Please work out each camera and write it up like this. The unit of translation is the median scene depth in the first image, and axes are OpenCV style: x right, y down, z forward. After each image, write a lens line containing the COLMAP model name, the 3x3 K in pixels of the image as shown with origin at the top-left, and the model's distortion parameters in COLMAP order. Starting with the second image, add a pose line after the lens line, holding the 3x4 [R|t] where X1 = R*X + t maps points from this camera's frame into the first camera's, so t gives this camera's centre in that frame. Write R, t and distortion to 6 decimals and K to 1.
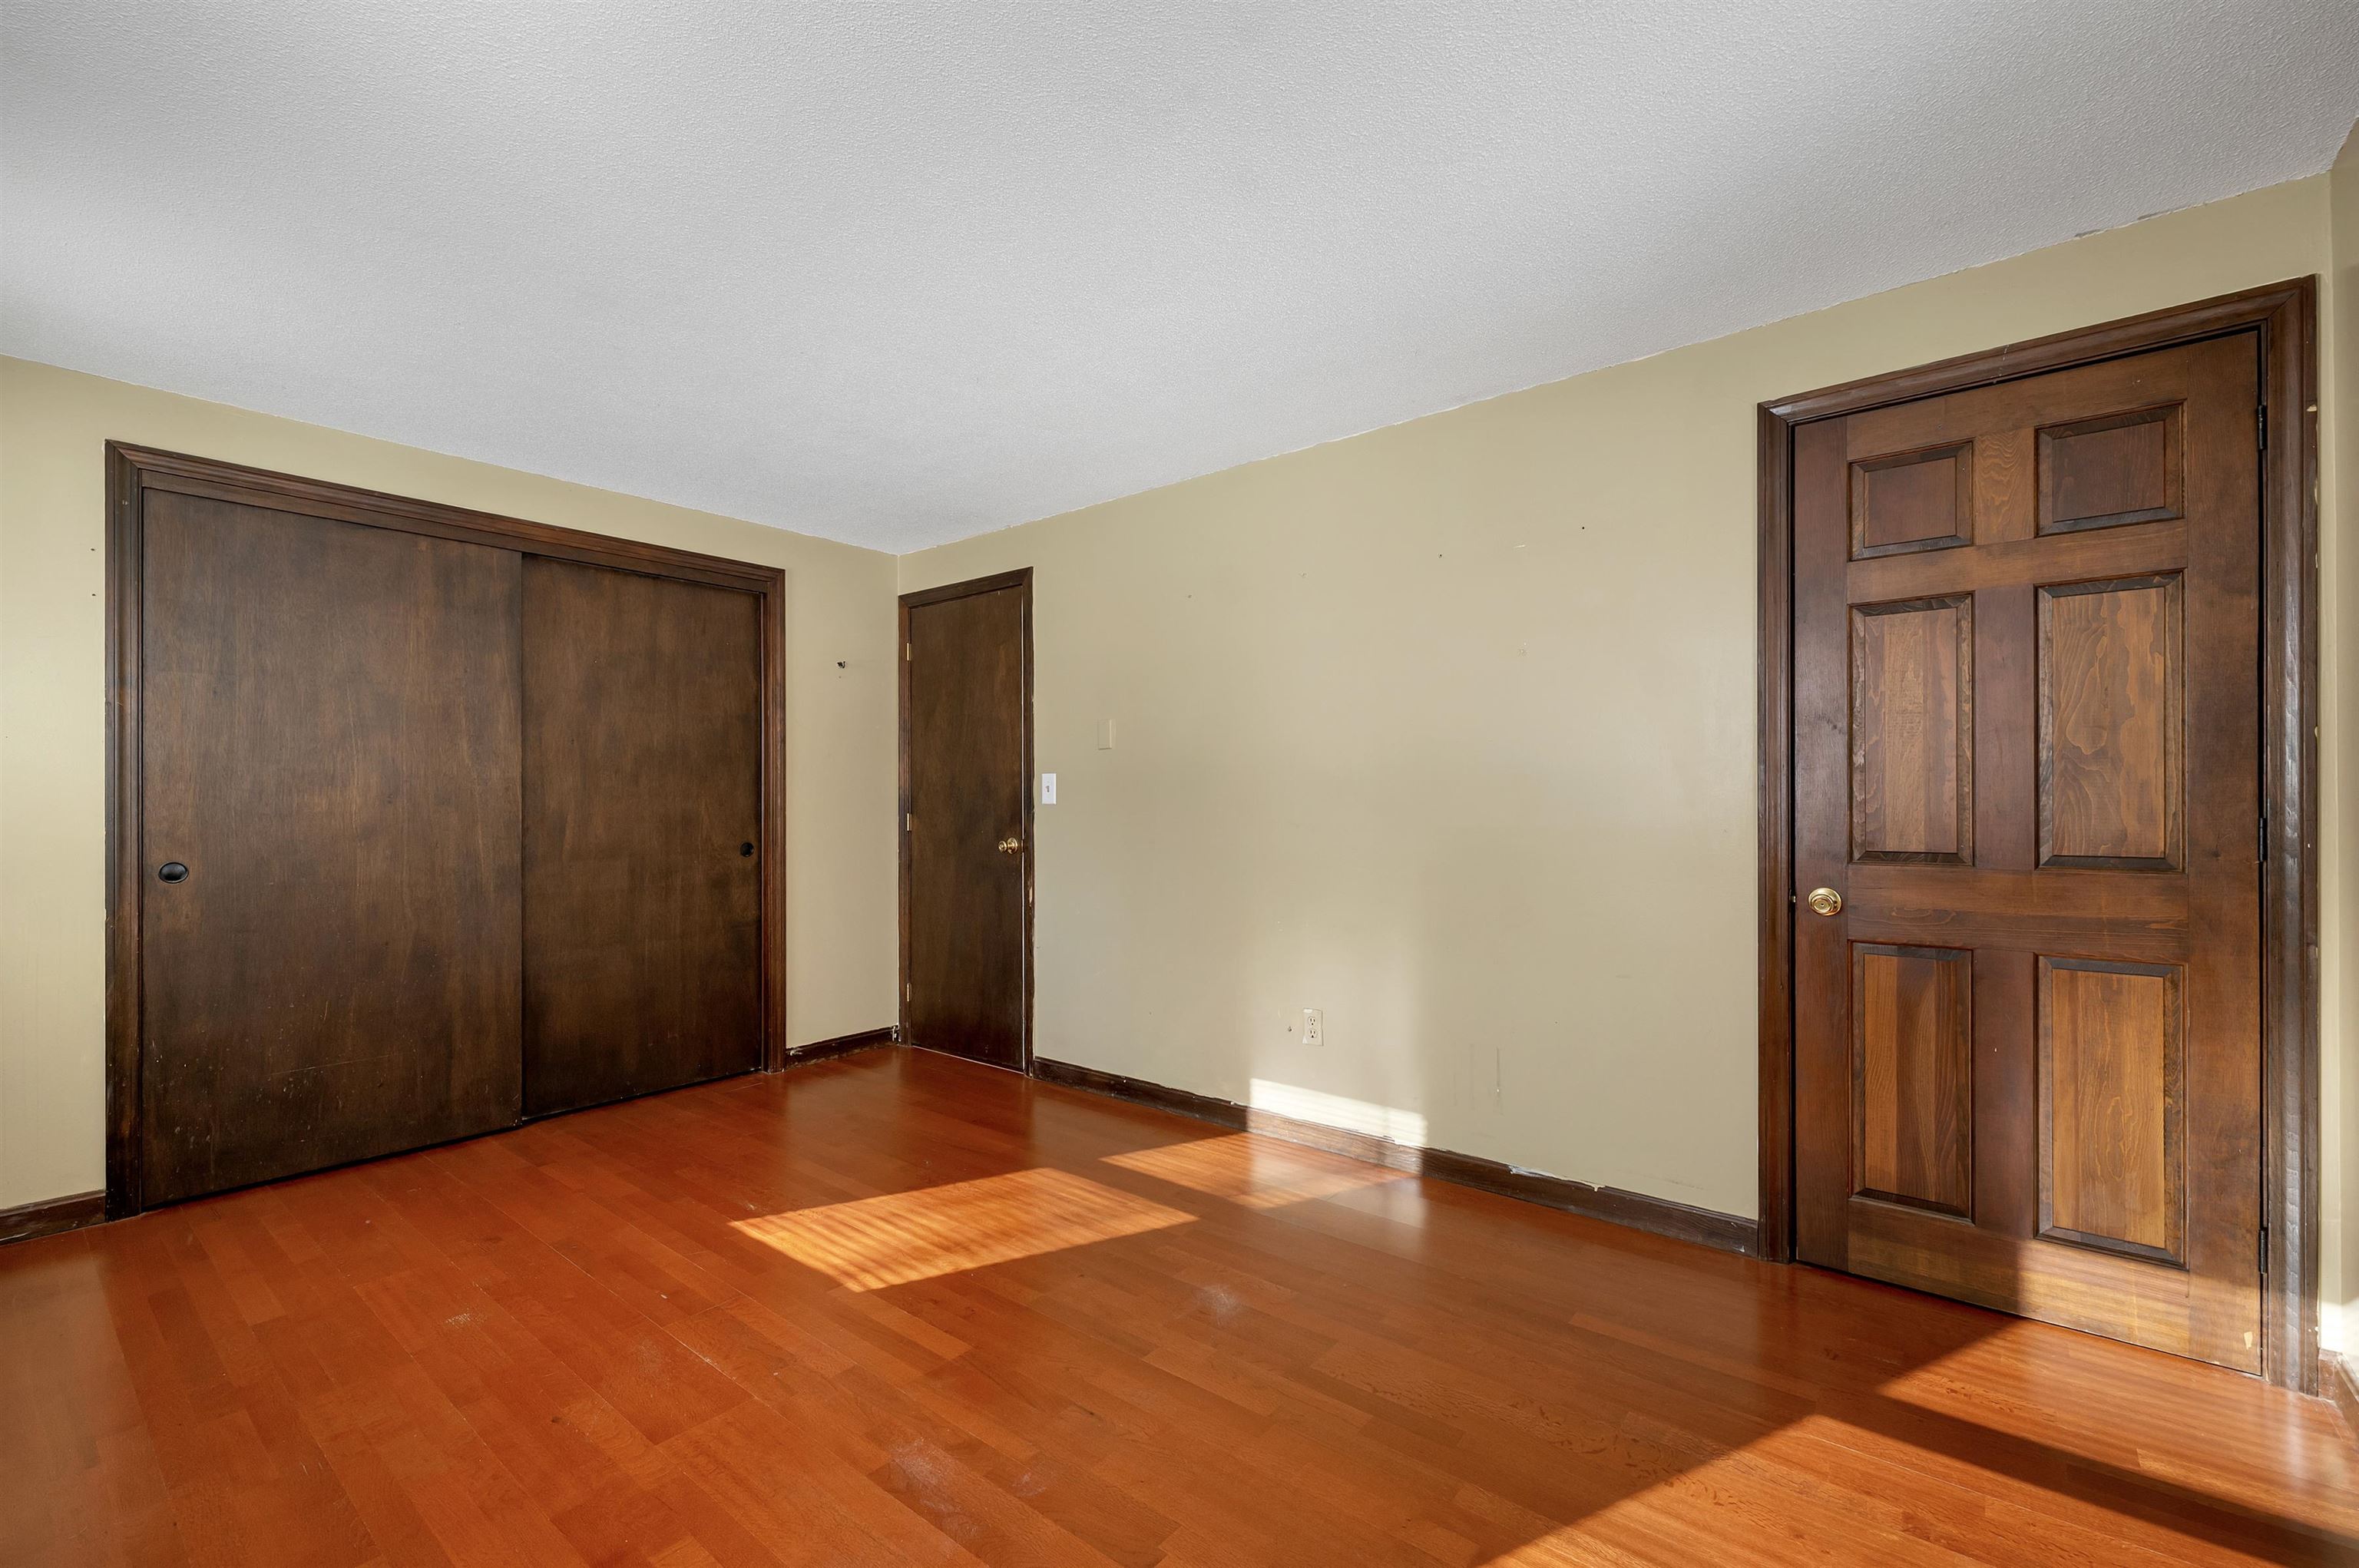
lens RADIAL K [[1005.6, 0, 1175.8], [0, 1005.6, 802.9], [0, 0, 1]] dist [-0.000968, 0.000172]
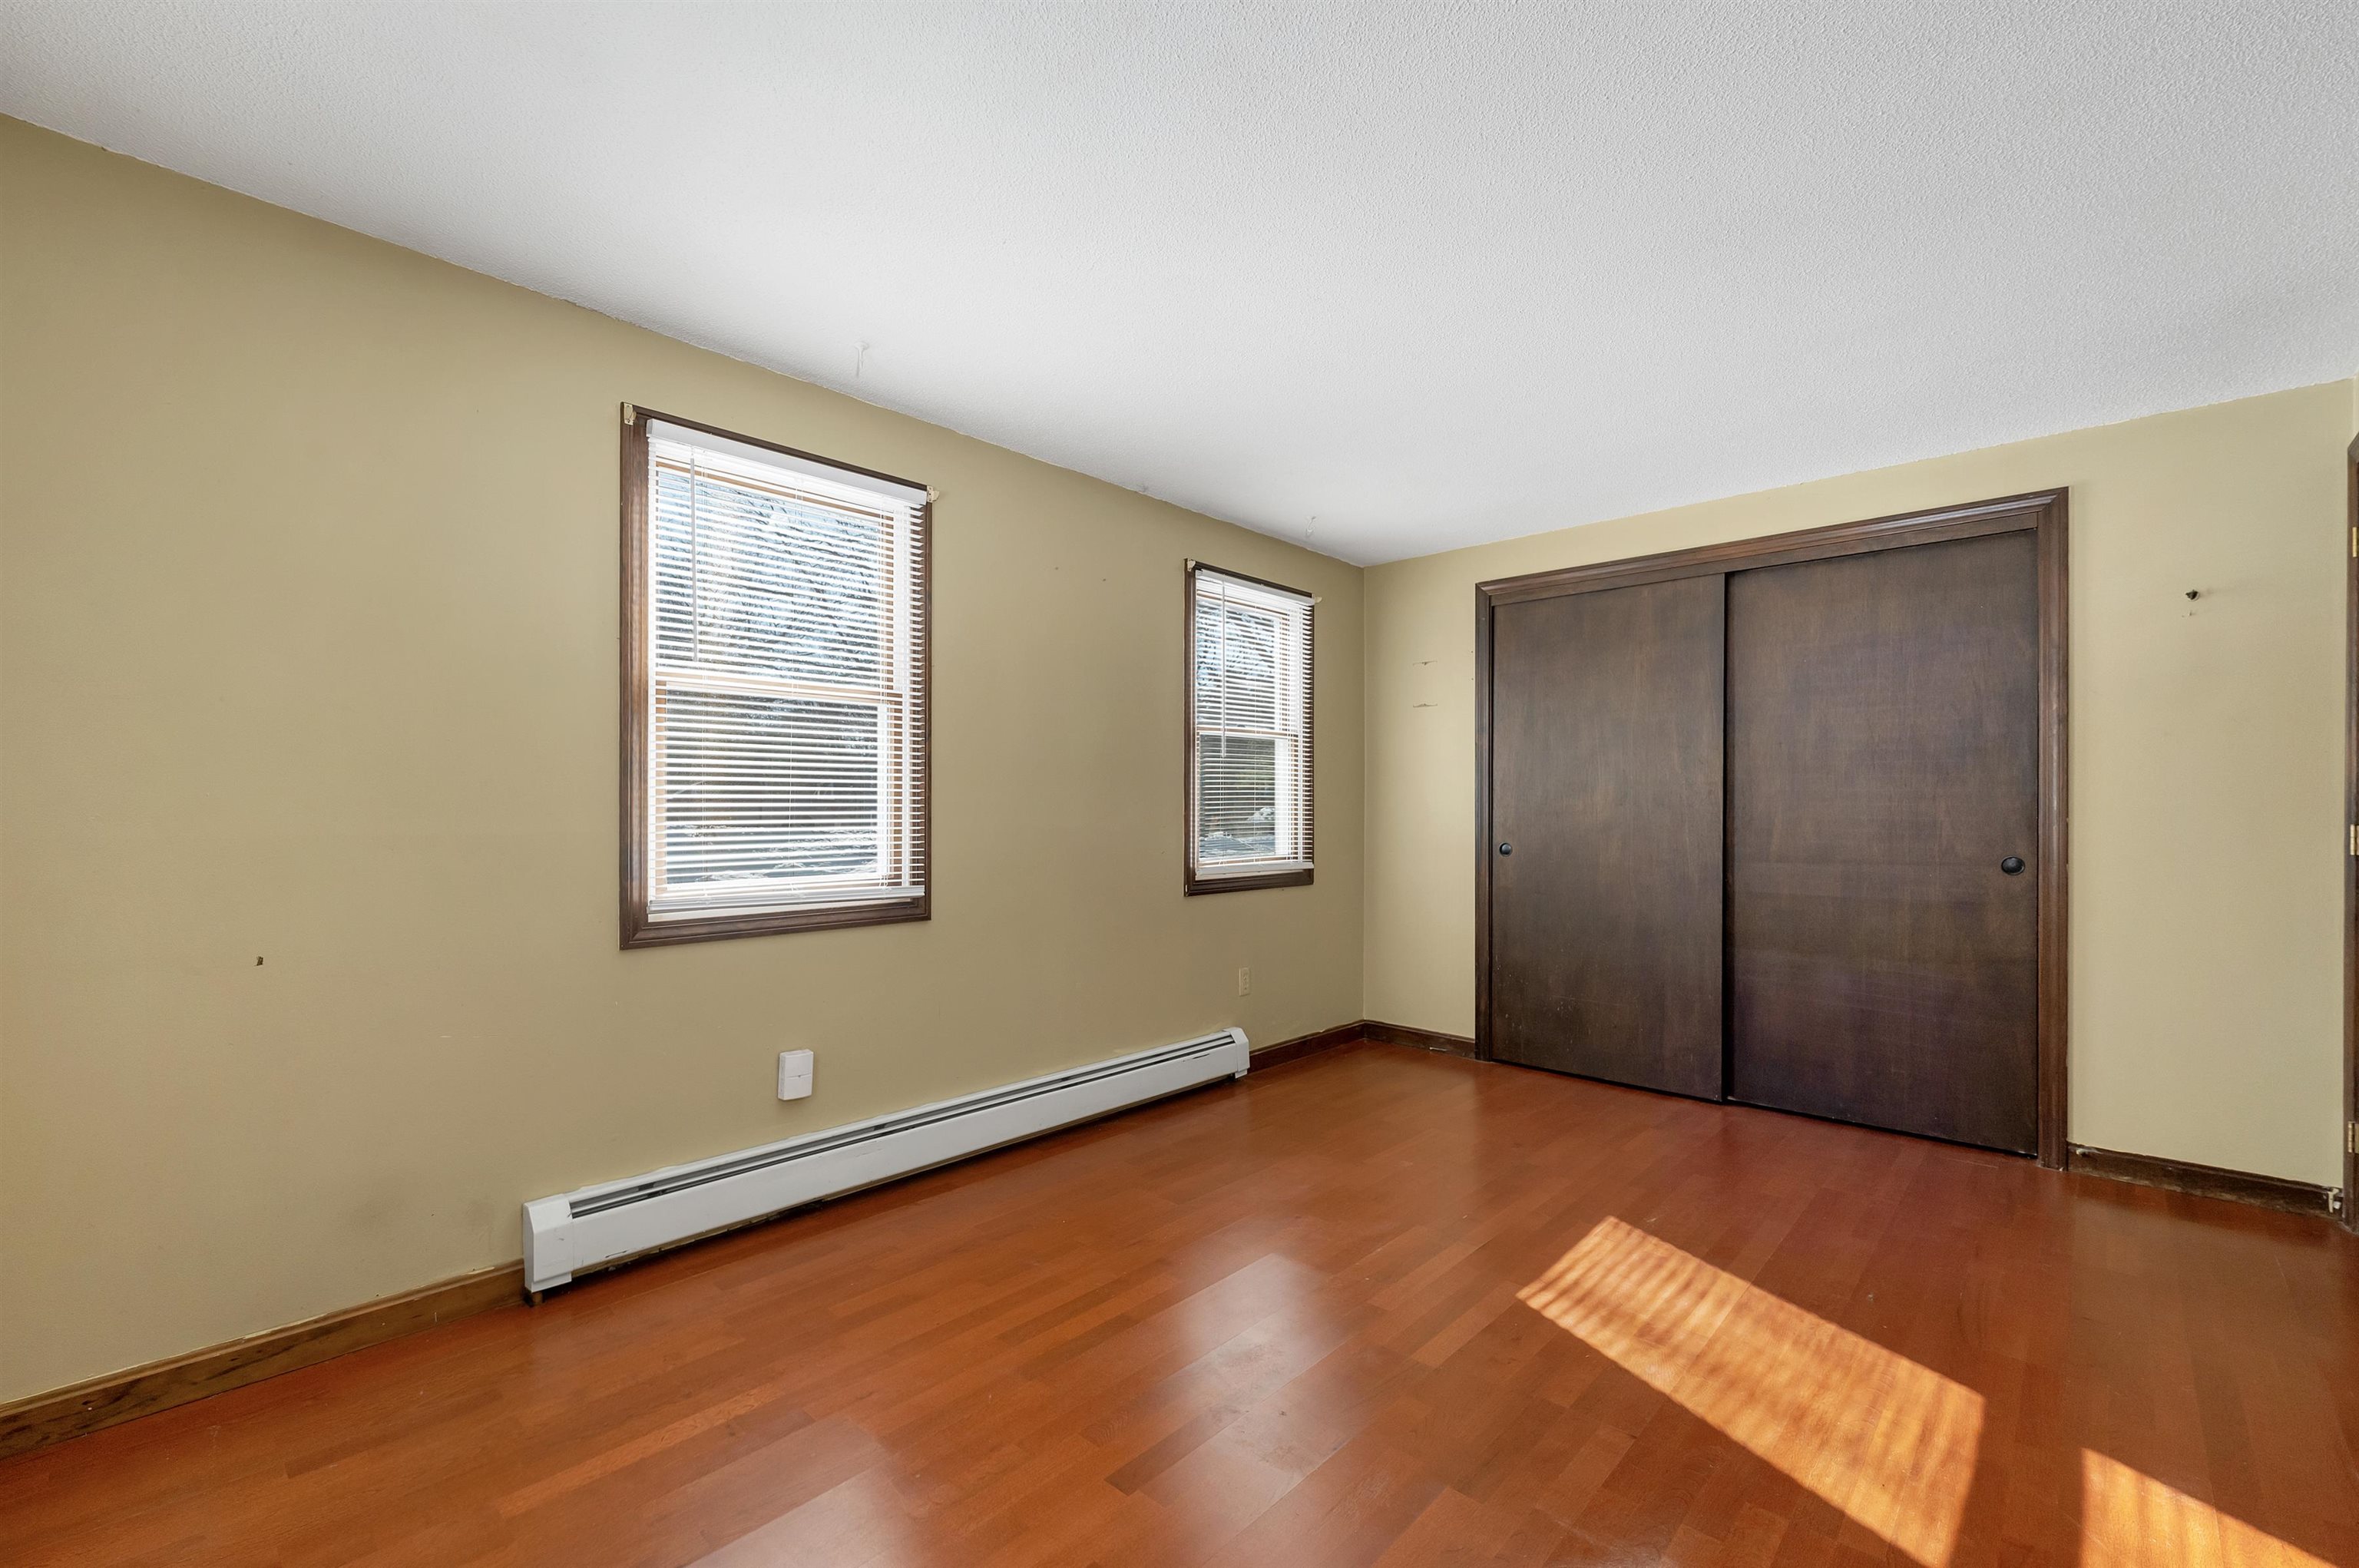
lens RADIAL K [[992.5, 0, 1178.7], [0, 992.5, 818.0], [0, 0, 1]] dist [0.001806, 0.000079]
pose [[-0.067483, 0.014175, -0.997620, 0.497243], [-0.002343, 0.999894, 0.014366, -0.000066], [0.997718, 0.003307, -0.067442, 0.533844]]
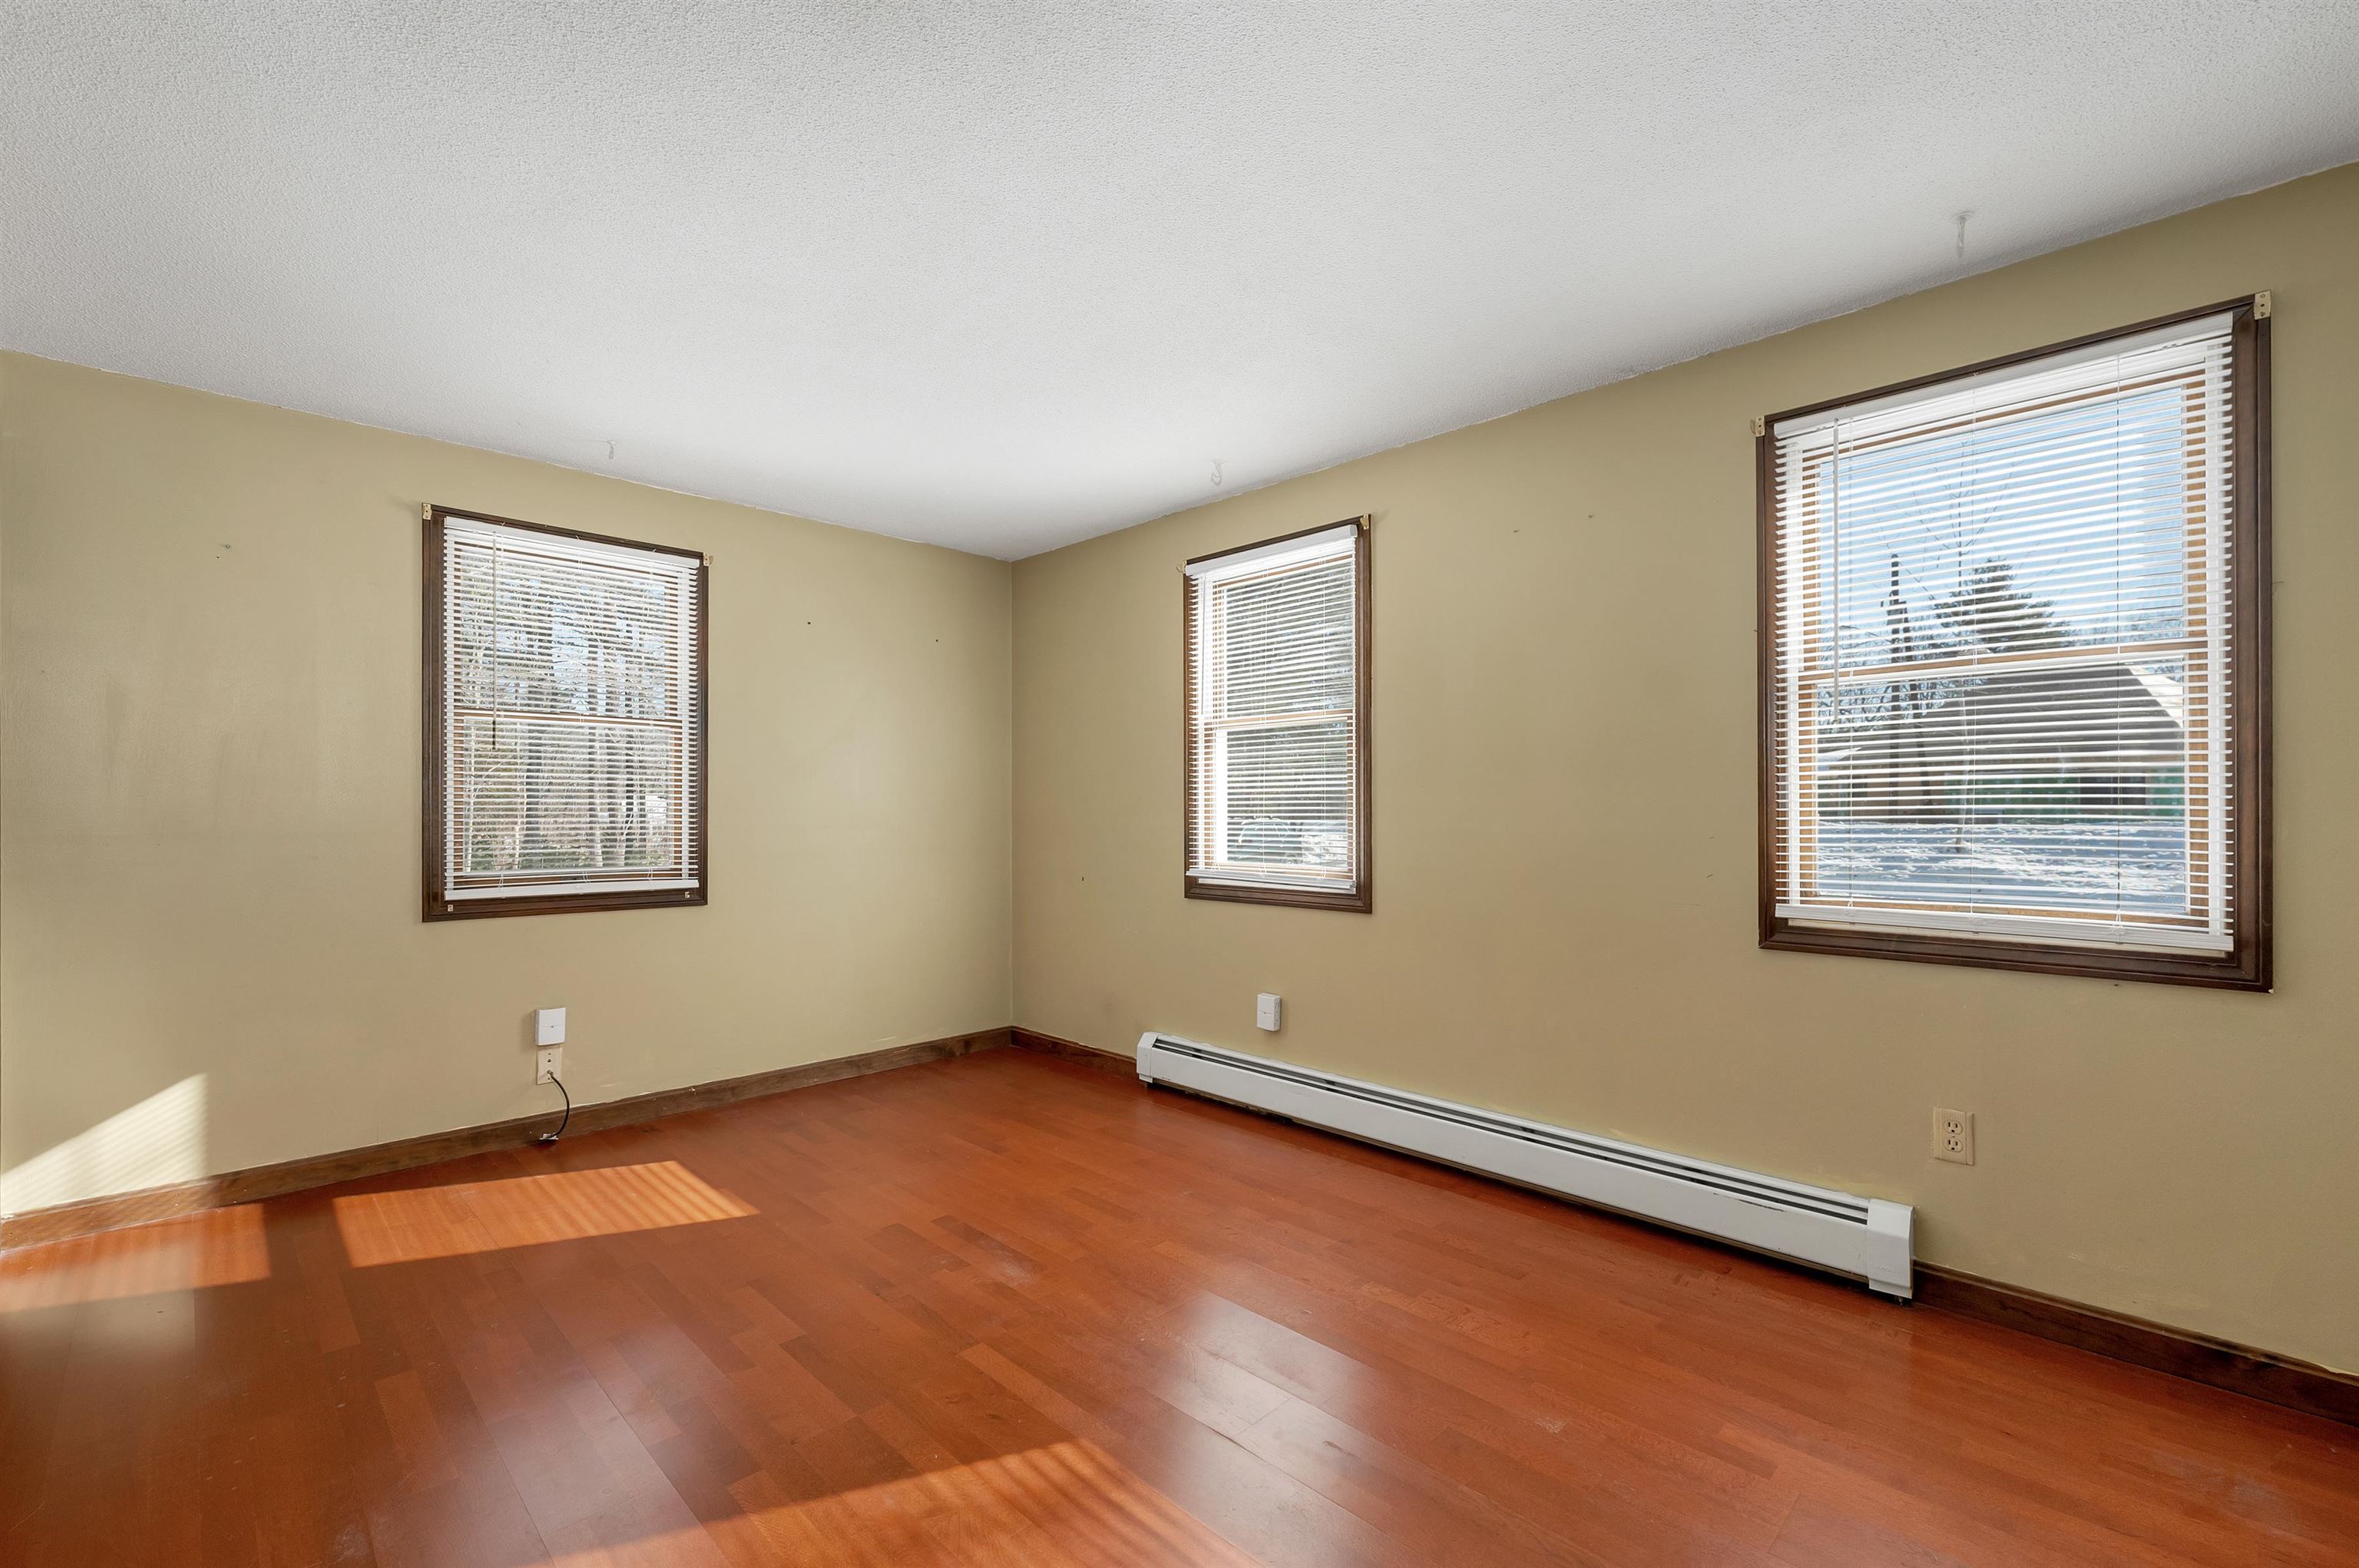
lens RADIAL K [[1005.6, 0, 1175.8], [0, 1005.6, 802.9], [0, 0, 1]] dist [-0.000968, 0.000172]
pose [[-0.994285, 0.010405, 0.106246, -0.346199], [0.010533, 0.999944, 0.000642, -0.004756], [-0.106234, 0.001757, -0.994340, 1.290404]]
